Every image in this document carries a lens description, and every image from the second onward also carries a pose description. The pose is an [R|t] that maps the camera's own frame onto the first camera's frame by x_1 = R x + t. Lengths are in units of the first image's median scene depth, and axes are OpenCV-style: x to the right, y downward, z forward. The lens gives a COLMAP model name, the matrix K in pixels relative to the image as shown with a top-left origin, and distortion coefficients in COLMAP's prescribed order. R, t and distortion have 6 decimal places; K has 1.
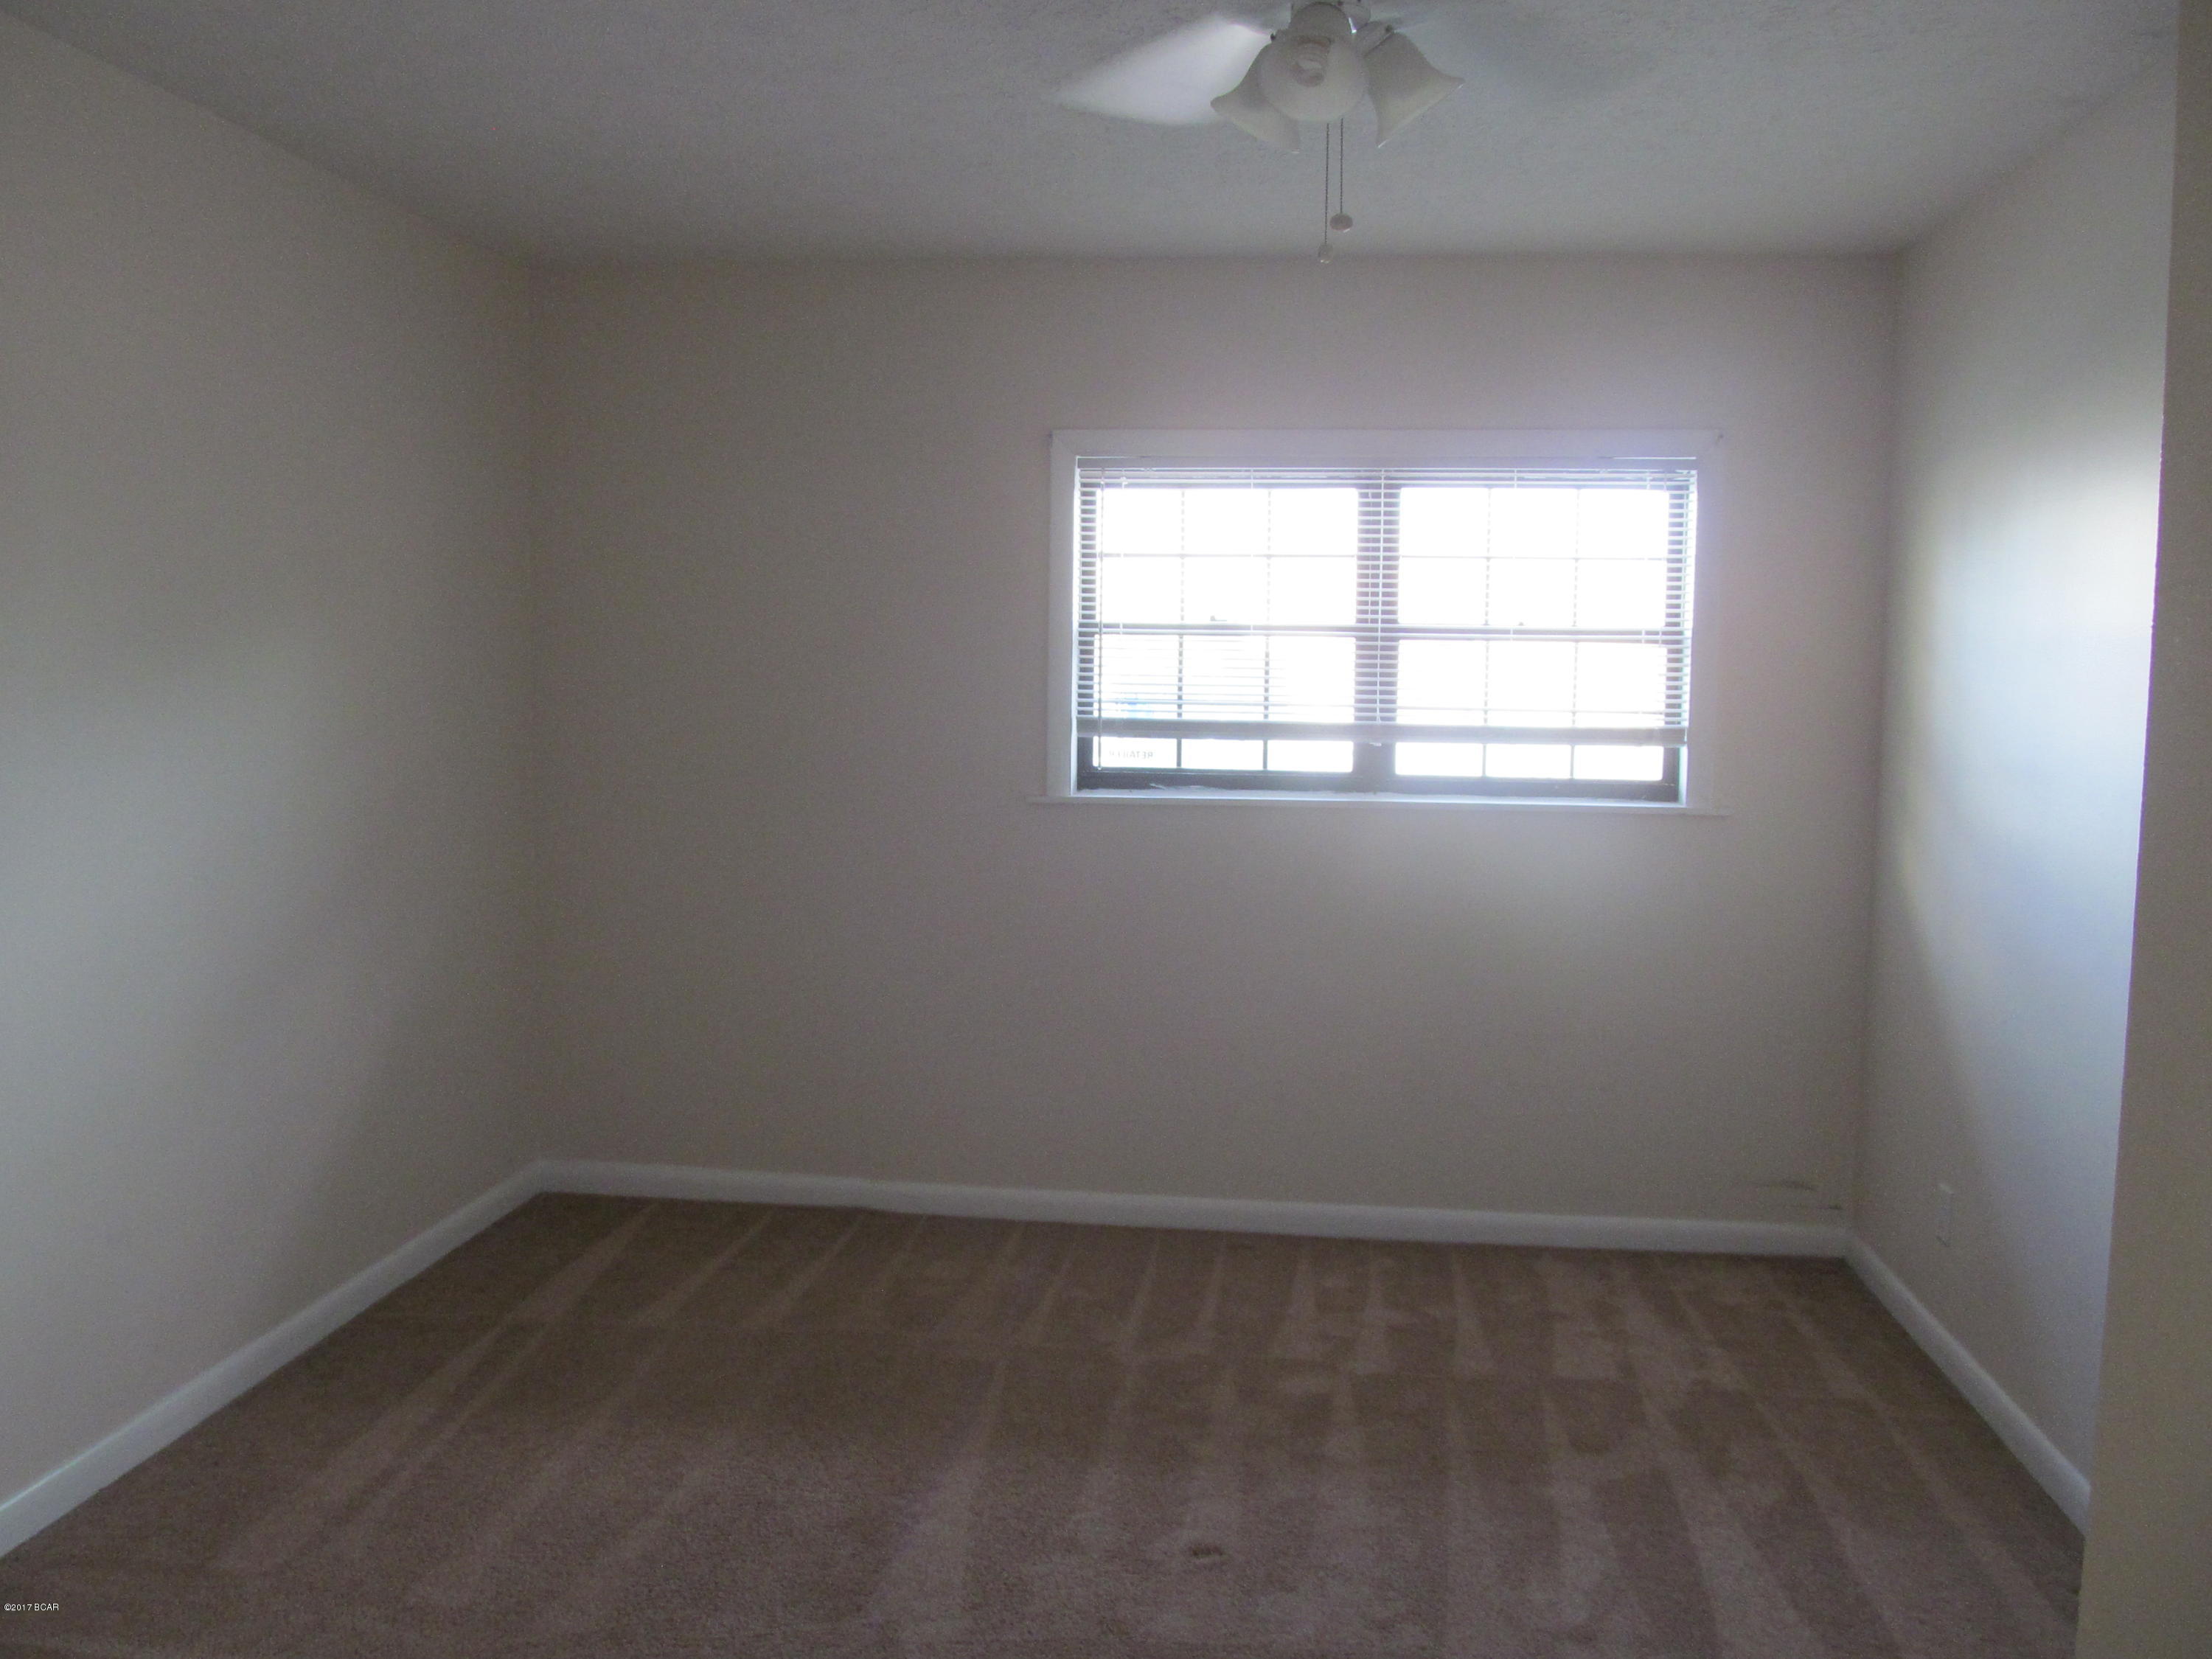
lens RADIAL K [[1811.7, 0, 1123.0], [0, 1811.7, 825.4], [0, 0, 1]] dist [-0.063667, 0.013284]
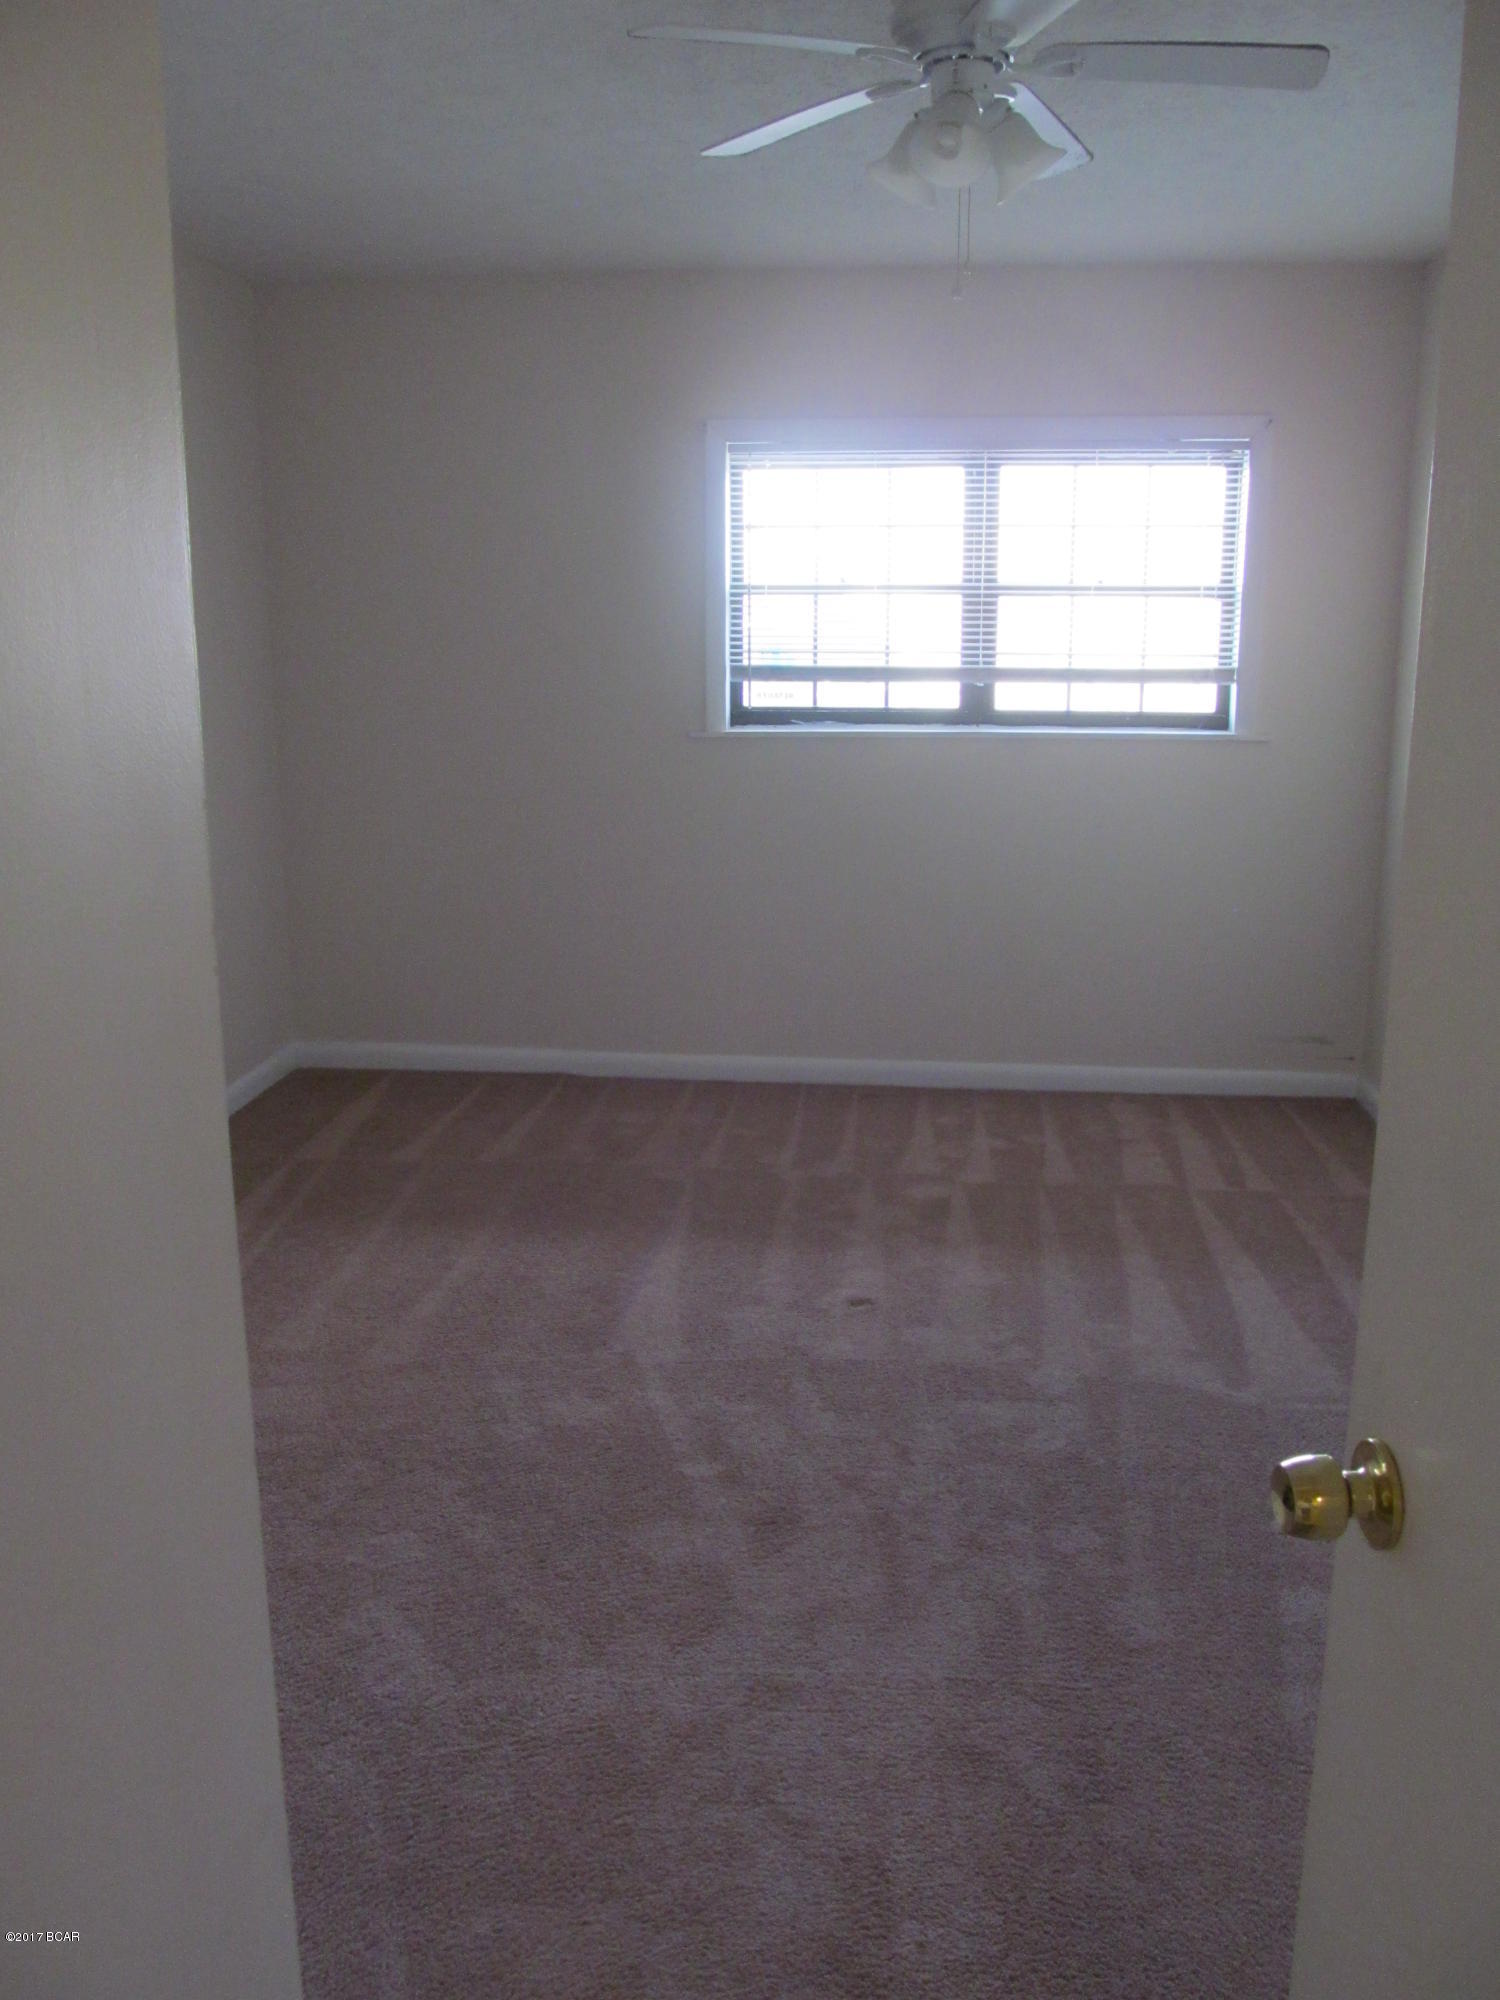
lens RADIAL K [[1638.0, 0, 744.1], [0, 1638.0, 984.2], [0, 0, 1]] dist [-0.063667, 0.013284]
pose [[0.999843, -0.016264, 0.007101, -0.030805], [0.015196, 0.991284, 0.130864, 0.009046], [-0.009167, -0.130736, 0.991375, -0.113093]]
